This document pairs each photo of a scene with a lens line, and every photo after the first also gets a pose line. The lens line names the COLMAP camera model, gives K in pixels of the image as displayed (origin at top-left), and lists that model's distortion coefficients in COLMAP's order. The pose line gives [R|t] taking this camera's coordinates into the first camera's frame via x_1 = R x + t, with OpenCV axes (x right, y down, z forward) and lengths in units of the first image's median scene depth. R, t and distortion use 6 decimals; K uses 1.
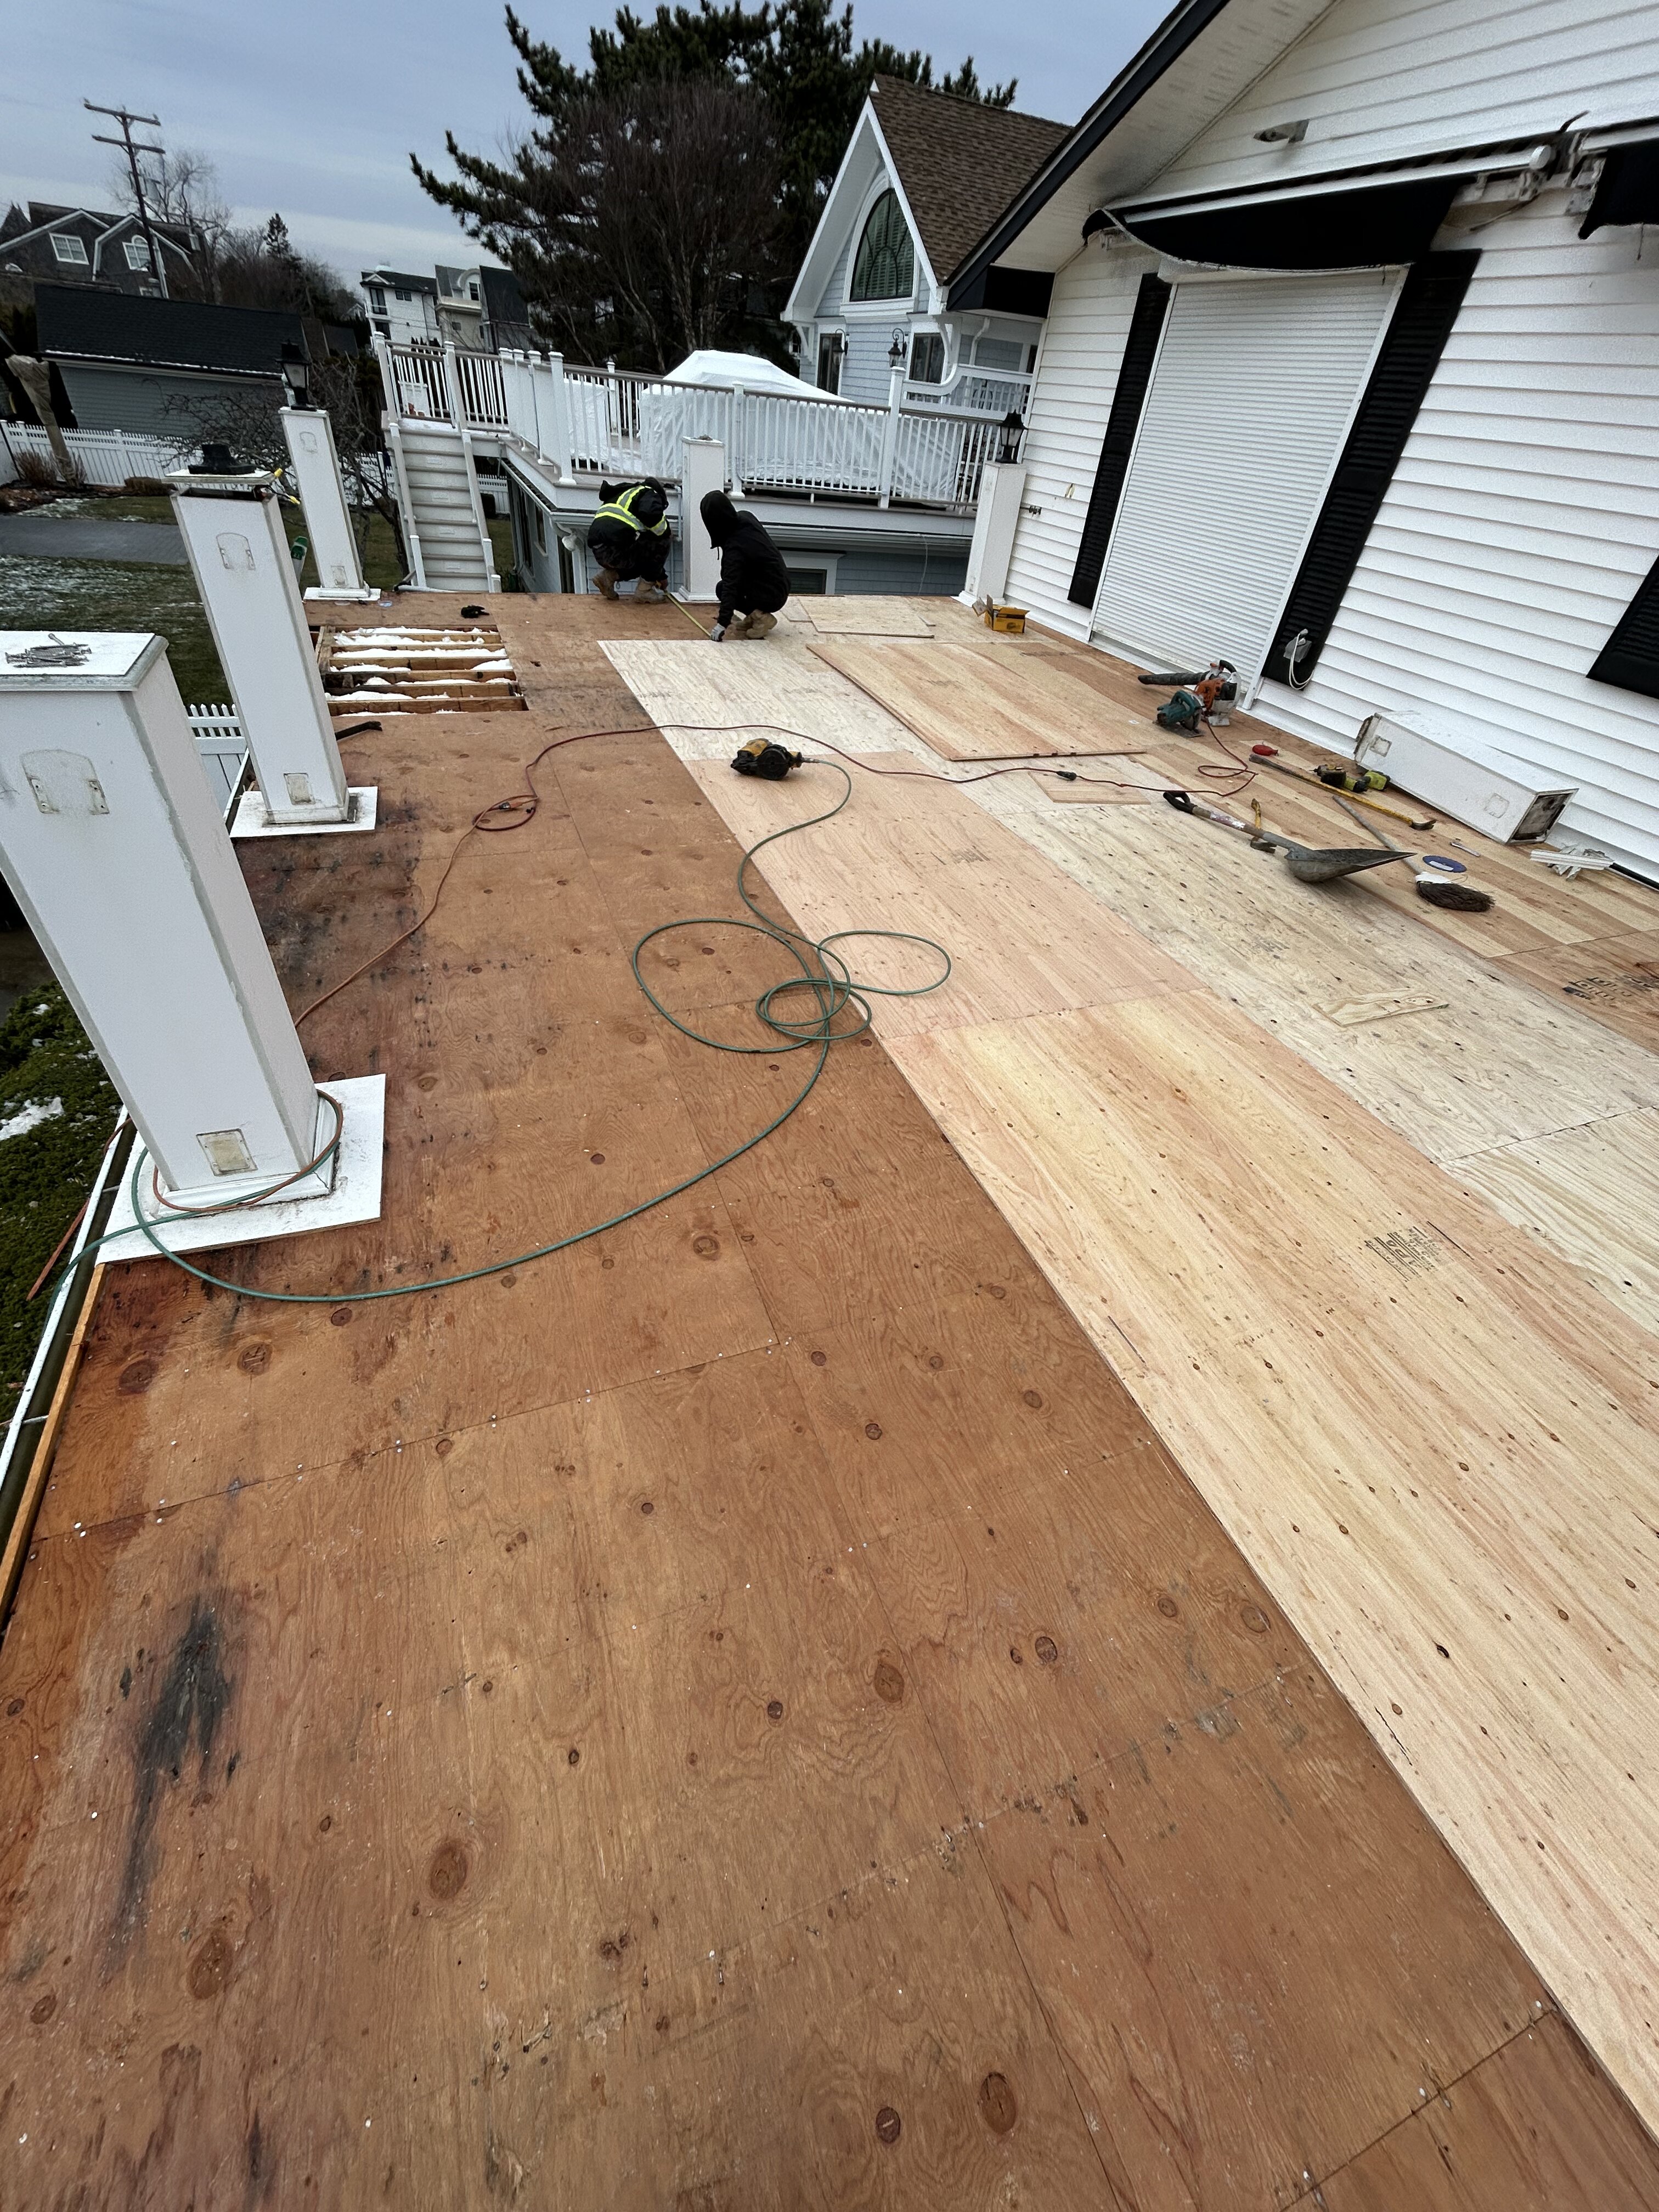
lens RADIAL K [[885.0, 0, 829.5], [0, 885.0, 1106.0], [0, 0, 1]] dist [-0.000708, -0.000357]
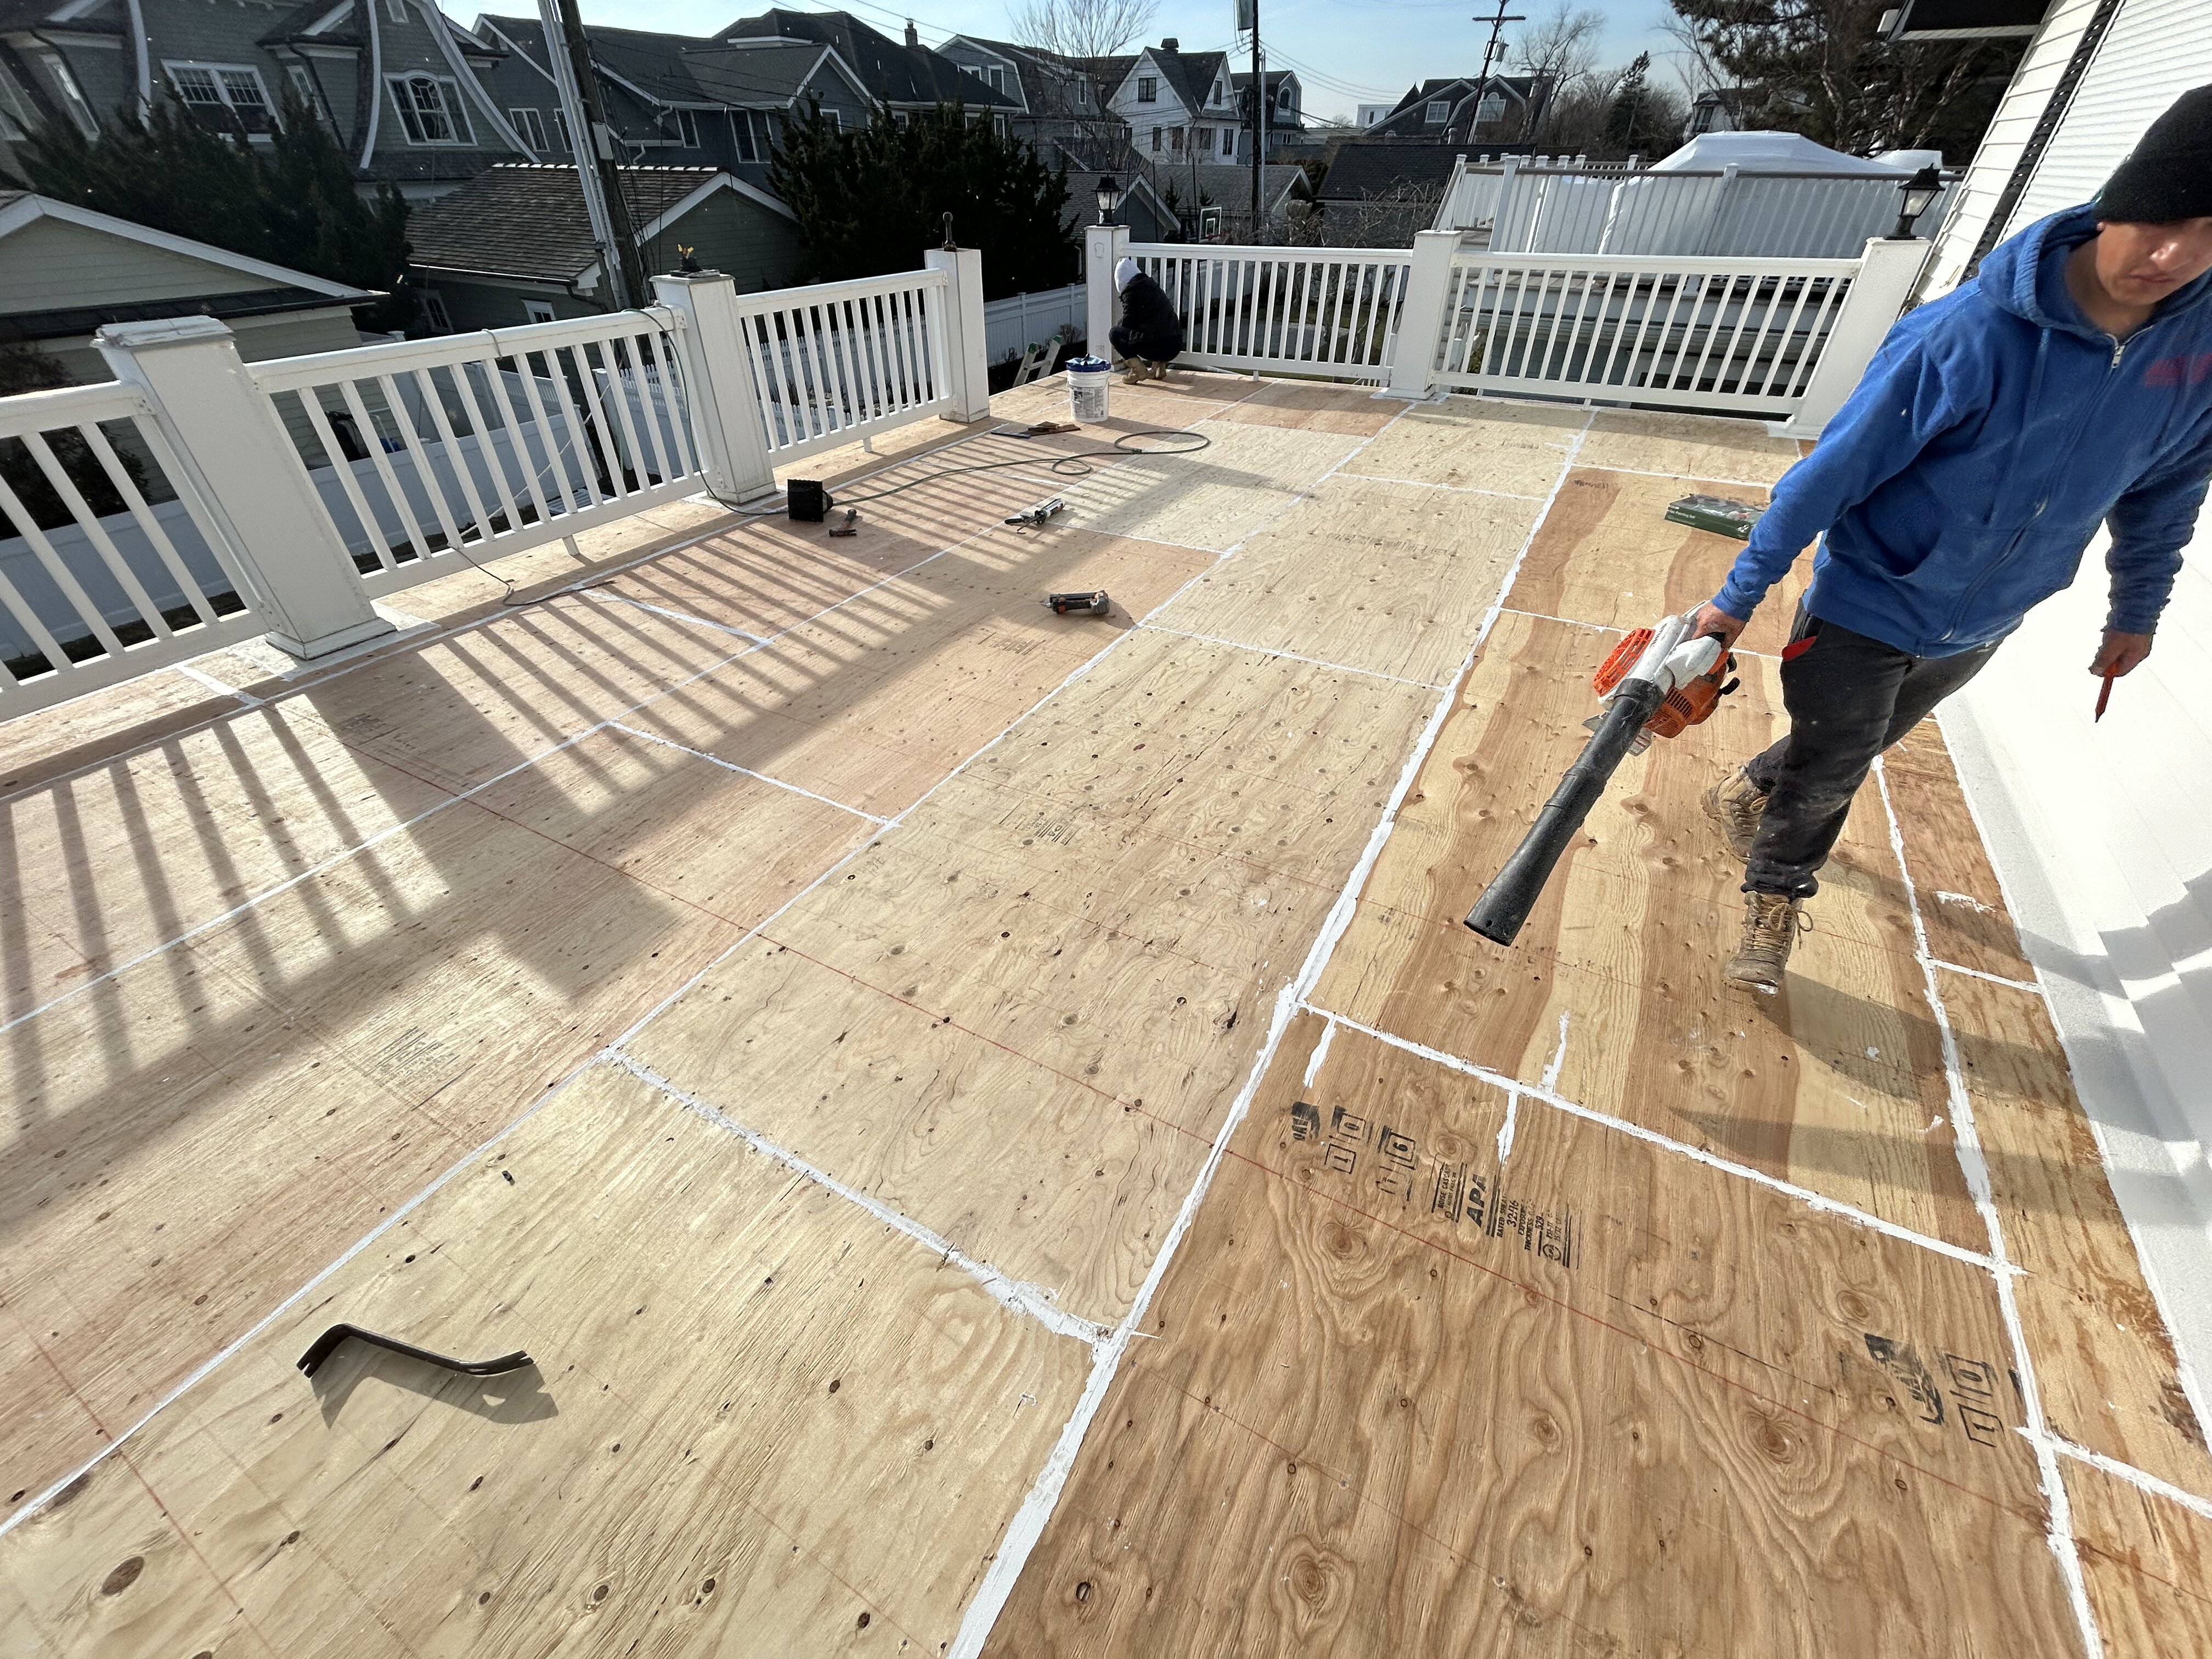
lens RADIAL K [[890.4, 0, 1106.0], [0, 890.4, 829.5], [0, 0, 1]] dist [0.005987, 0.000020]
pose [[0.641142, 0.387890, -0.662177, 0.159837], [-0.437795, 0.893548, 0.099535, -0.043282], [0.630296, 0.226082, 0.742708, 0.073648]]
